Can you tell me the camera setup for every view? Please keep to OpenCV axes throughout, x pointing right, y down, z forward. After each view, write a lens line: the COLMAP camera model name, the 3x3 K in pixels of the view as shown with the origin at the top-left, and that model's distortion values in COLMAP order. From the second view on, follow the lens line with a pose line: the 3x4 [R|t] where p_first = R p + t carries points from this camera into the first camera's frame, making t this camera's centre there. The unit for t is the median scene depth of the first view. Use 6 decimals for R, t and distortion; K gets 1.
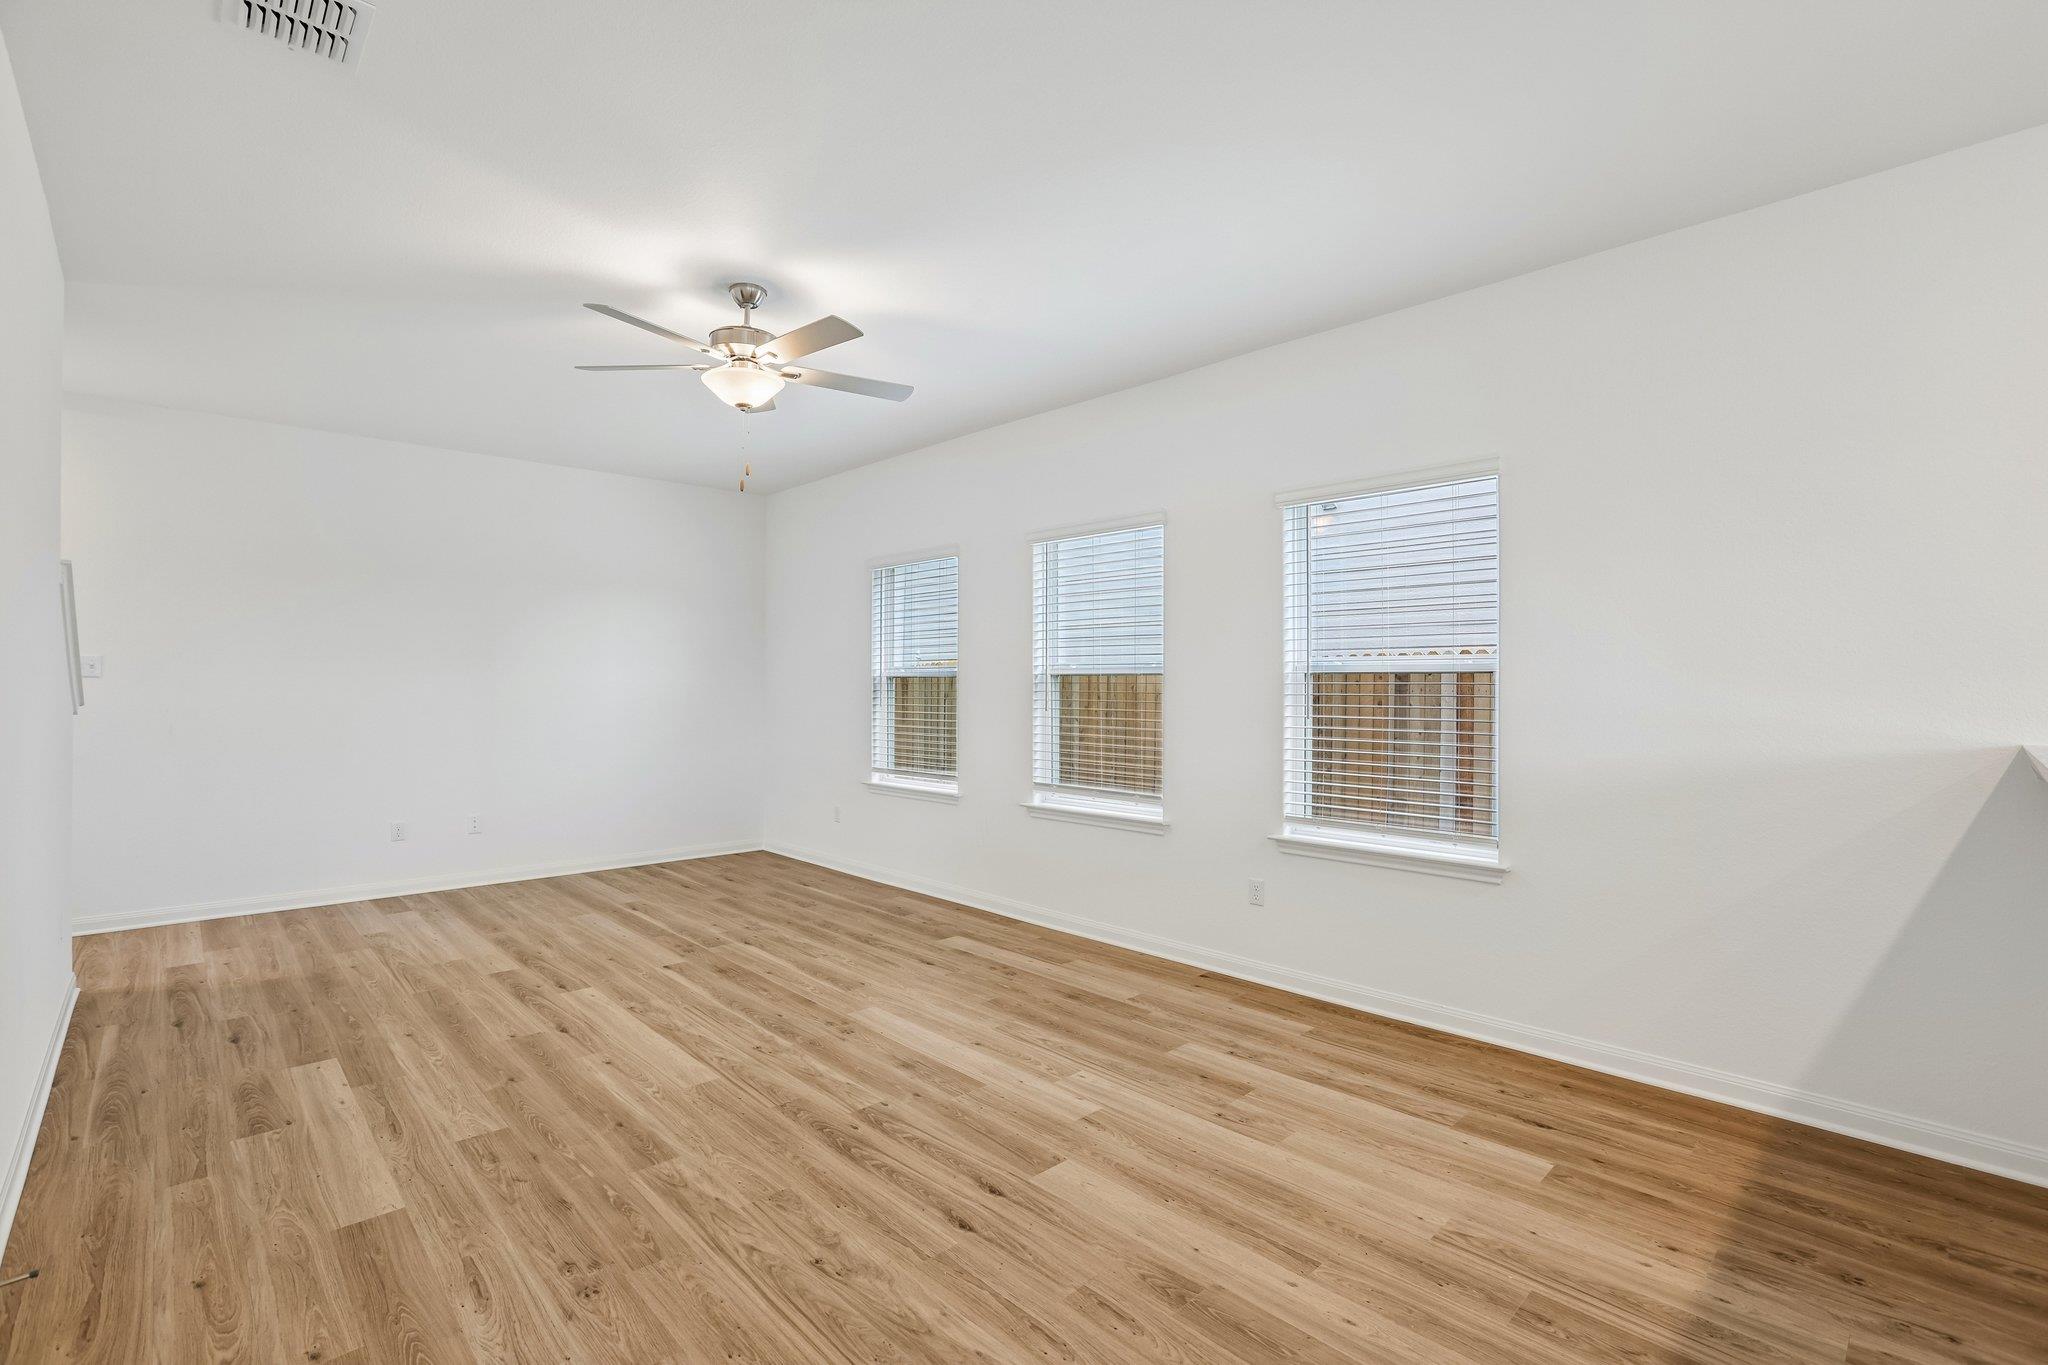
lens RADIAL K [[924.7, 0, 1037.4], [0, 924.7, 679.9], [0, 0, 1]] dist [-0.040564, 0.009158]
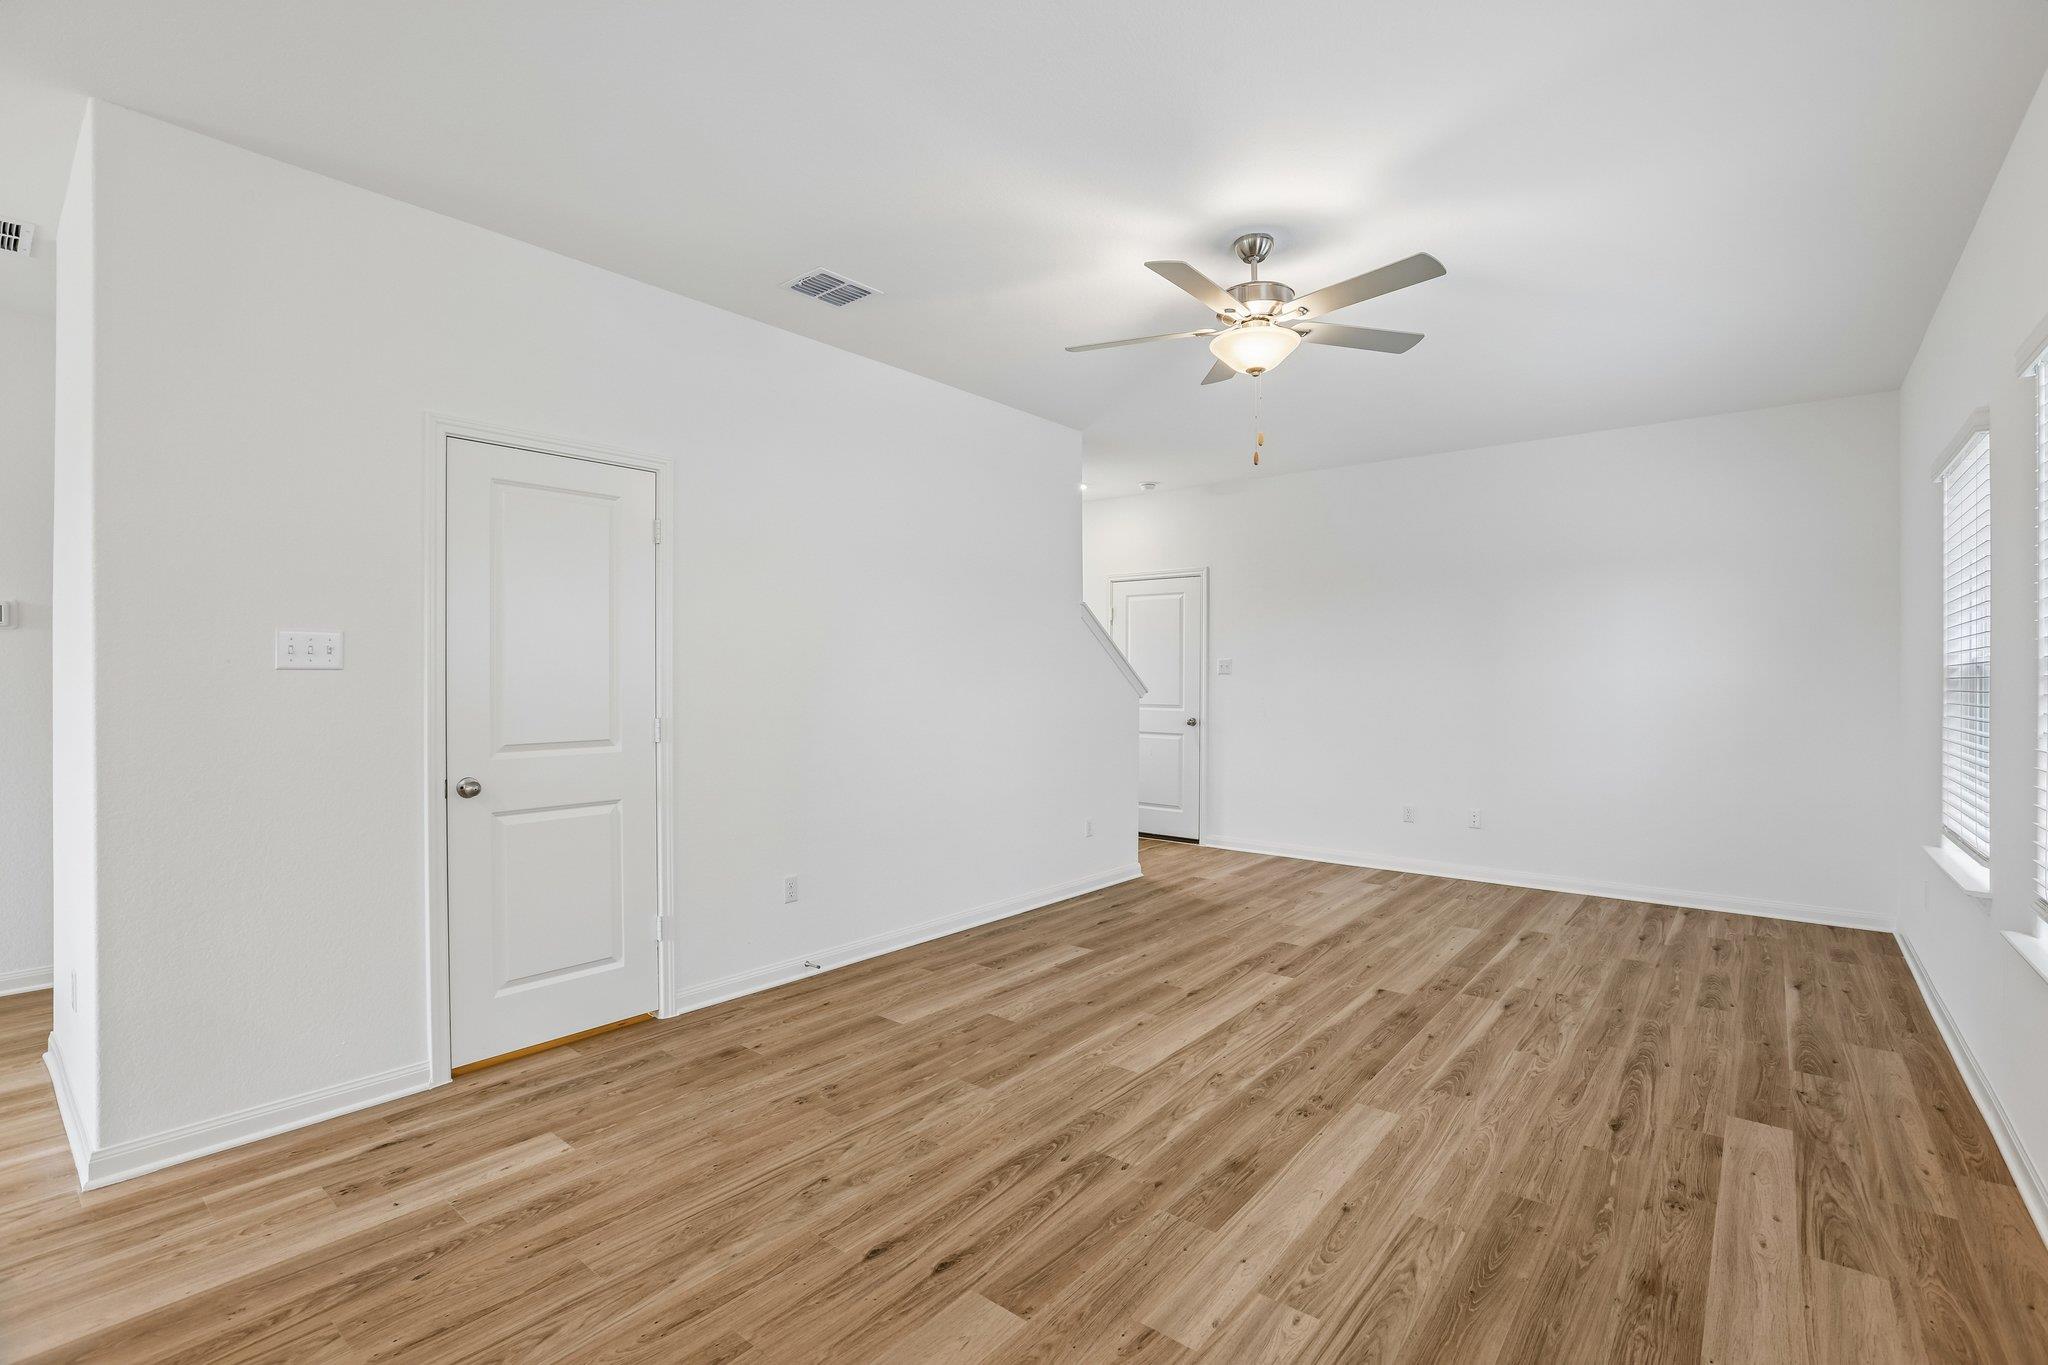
lens RADIAL K [[924.7, 0, 1025.4], [0, 924.7, 684.3], [0, 0, 1]] dist [-0.040564, 0.009158]
pose [[0.110691, 0.002829, -0.993851, 0.557747], [0.005354, 0.999980, 0.003443, 0.006706], [0.993840, -0.005703, 0.110673, 0.677152]]
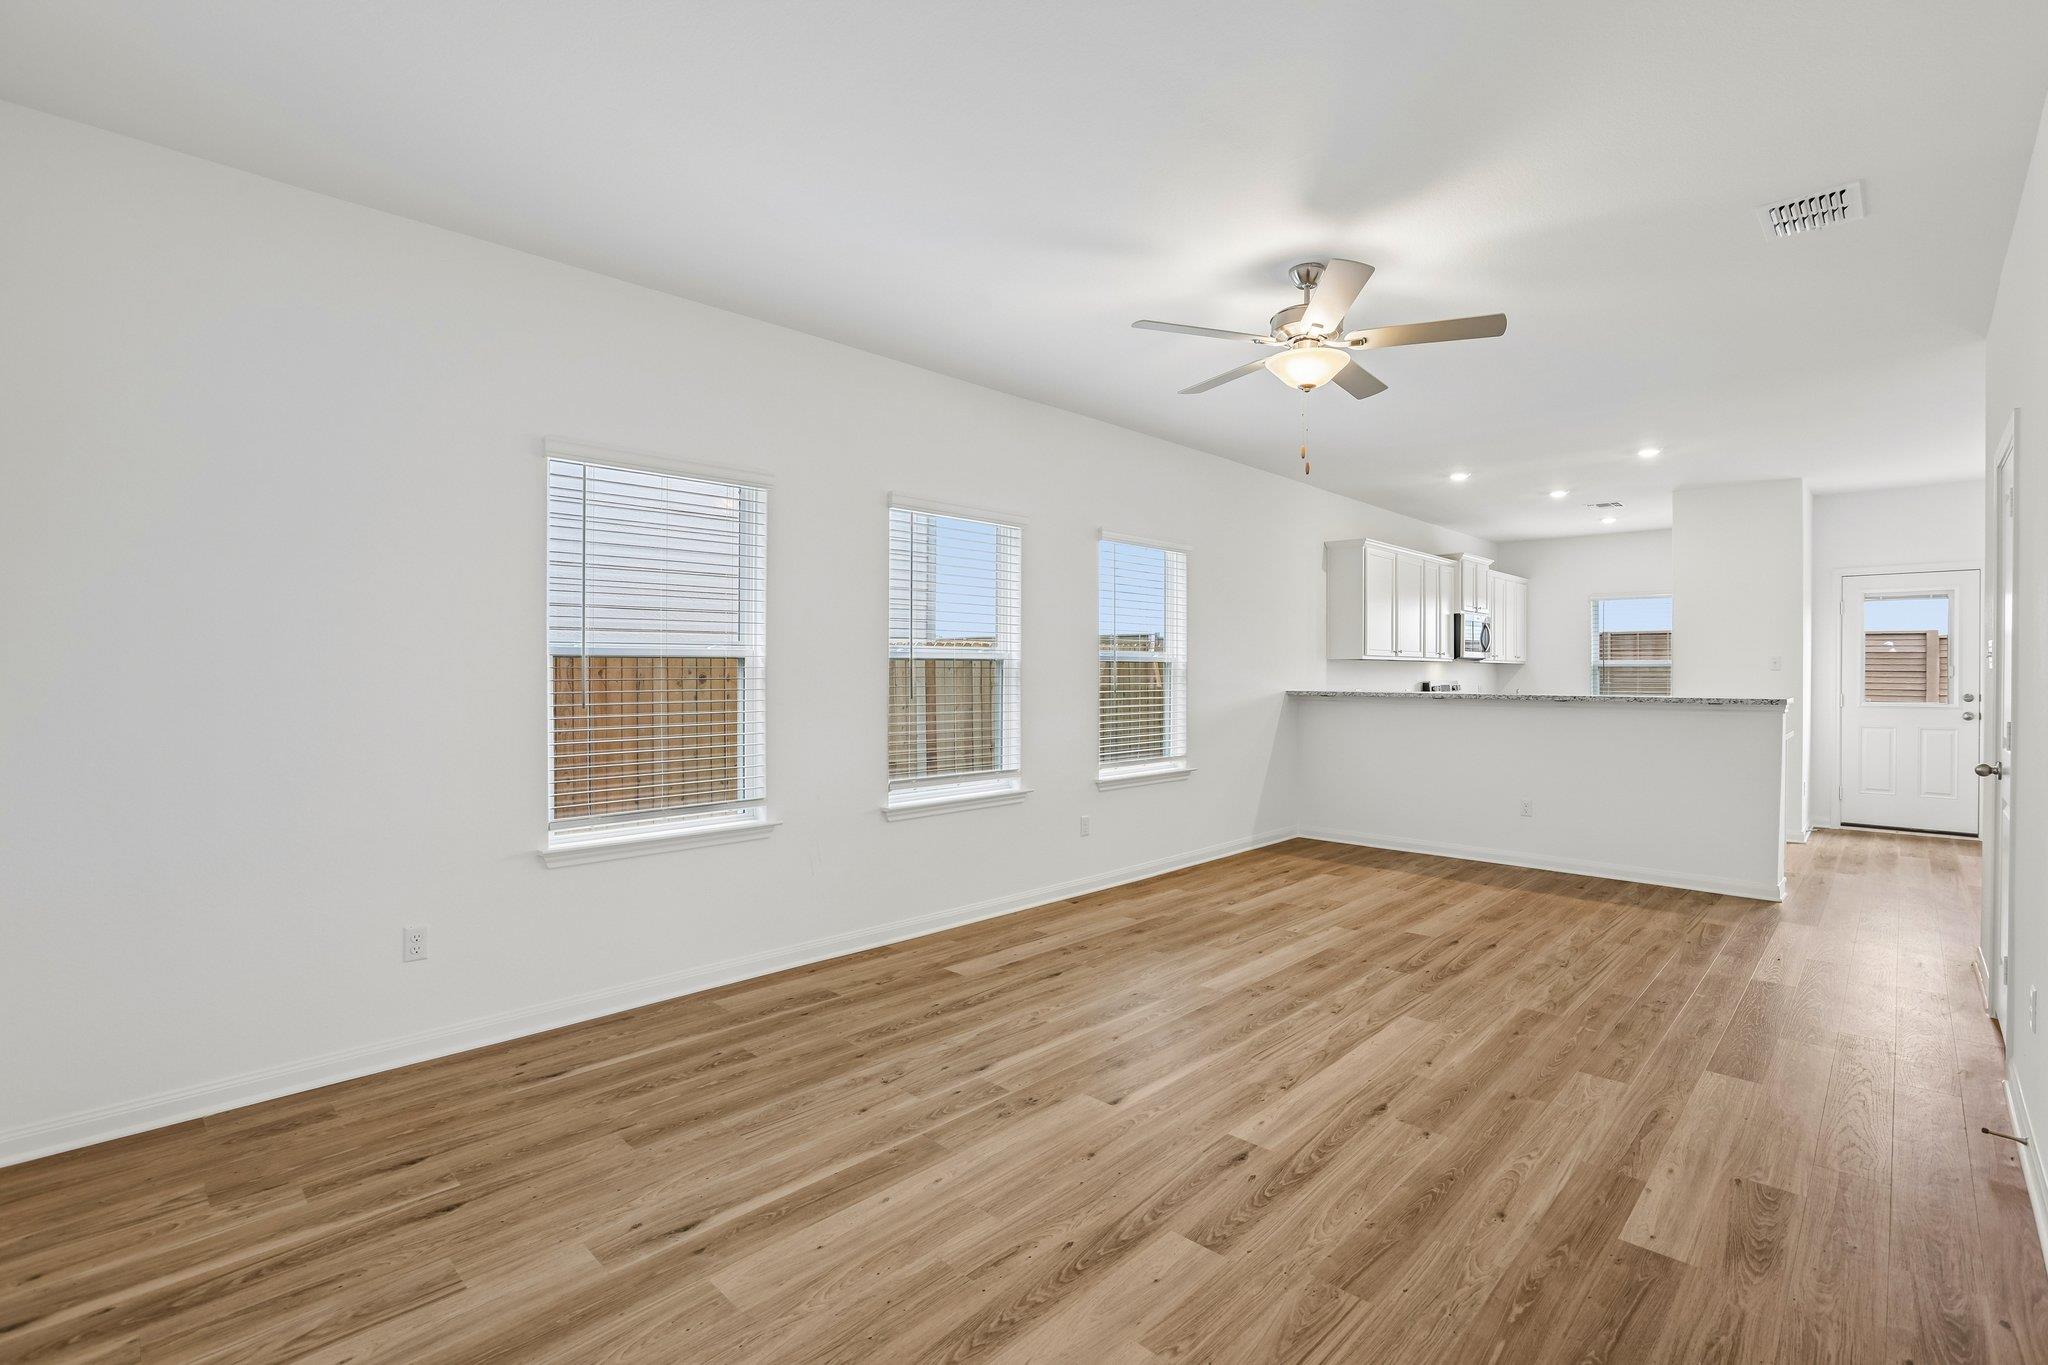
lens RADIAL K [[924.7, 0, 1036.4], [0, 924.7, 674.2], [0, 0, 1]] dist [-0.040564, 0.009158]
pose [[-0.036685, -0.005686, 0.999311, -1.295682], [-0.009521, 0.999940, 0.005340, 0.006010], [-0.999282, -0.009318, -0.036737, 1.327904]]
